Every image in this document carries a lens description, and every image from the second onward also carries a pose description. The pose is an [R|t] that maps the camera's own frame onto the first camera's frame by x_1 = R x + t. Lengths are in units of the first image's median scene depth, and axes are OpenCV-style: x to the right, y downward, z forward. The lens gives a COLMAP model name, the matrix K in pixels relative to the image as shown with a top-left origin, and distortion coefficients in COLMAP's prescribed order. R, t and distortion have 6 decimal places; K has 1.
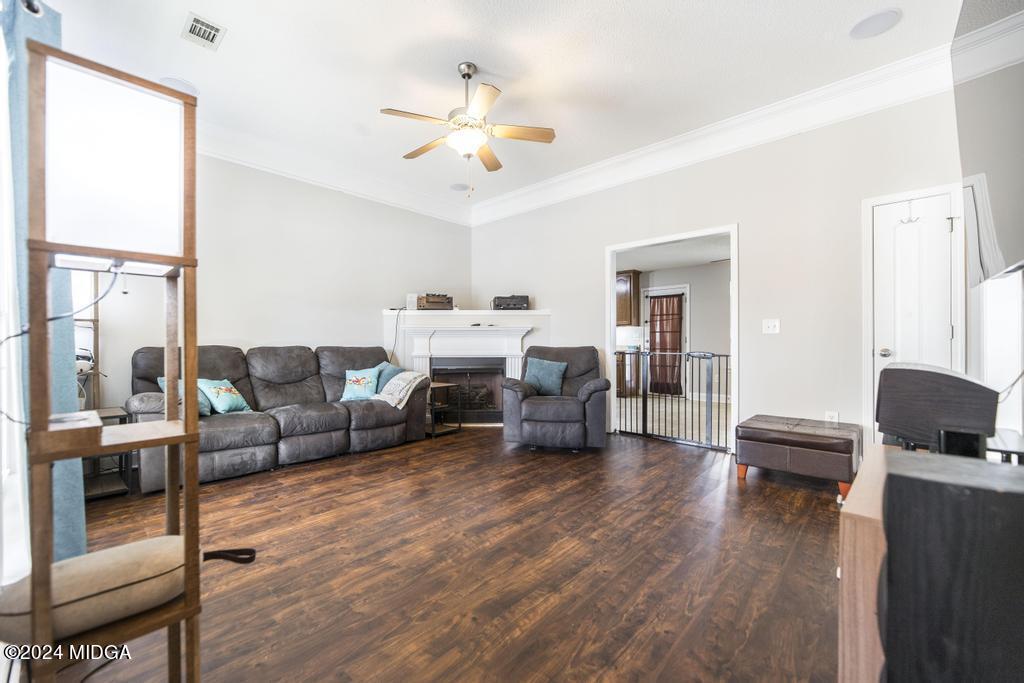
lens RADIAL K [[415.4, 0, 509.6], [0, 415.4, 346.2], [0, 0, 1]] dist [-0.001299, -0.000839]
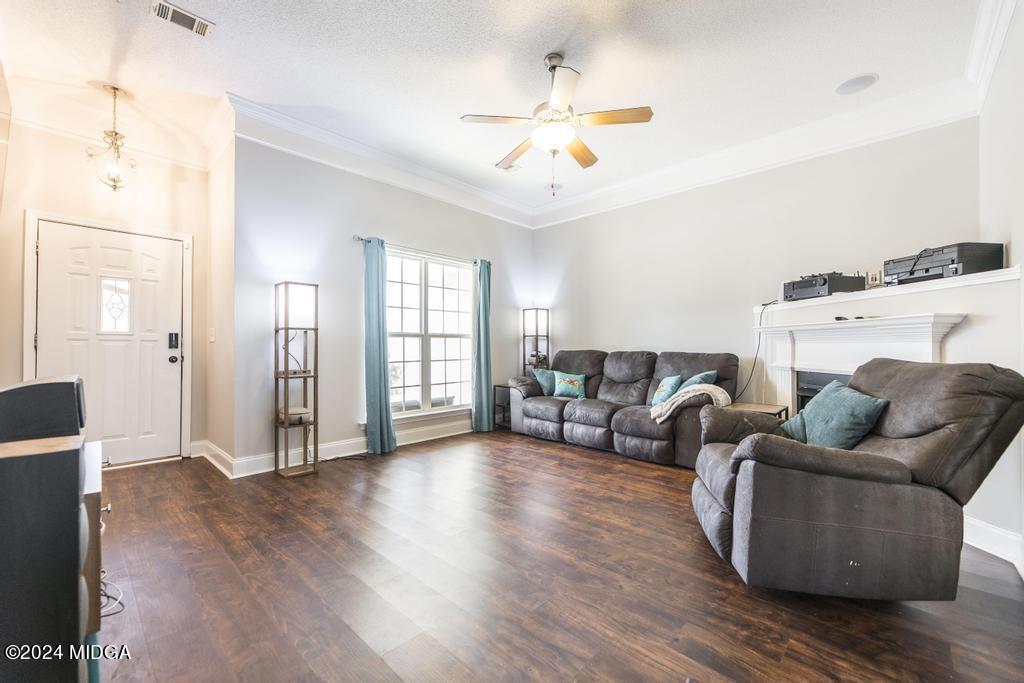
lens RADIAL K [[415.4, 0, 509.6], [0, 415.4, 346.2], [0, 0, 1]] dist [-0.001299, -0.000839]
pose [[-0.022825, 0.002512, -0.999736, 0.775631], [-0.003600, 0.999990, 0.002595, -0.019438], [0.999733, 0.003658, -0.022815, 0.850006]]
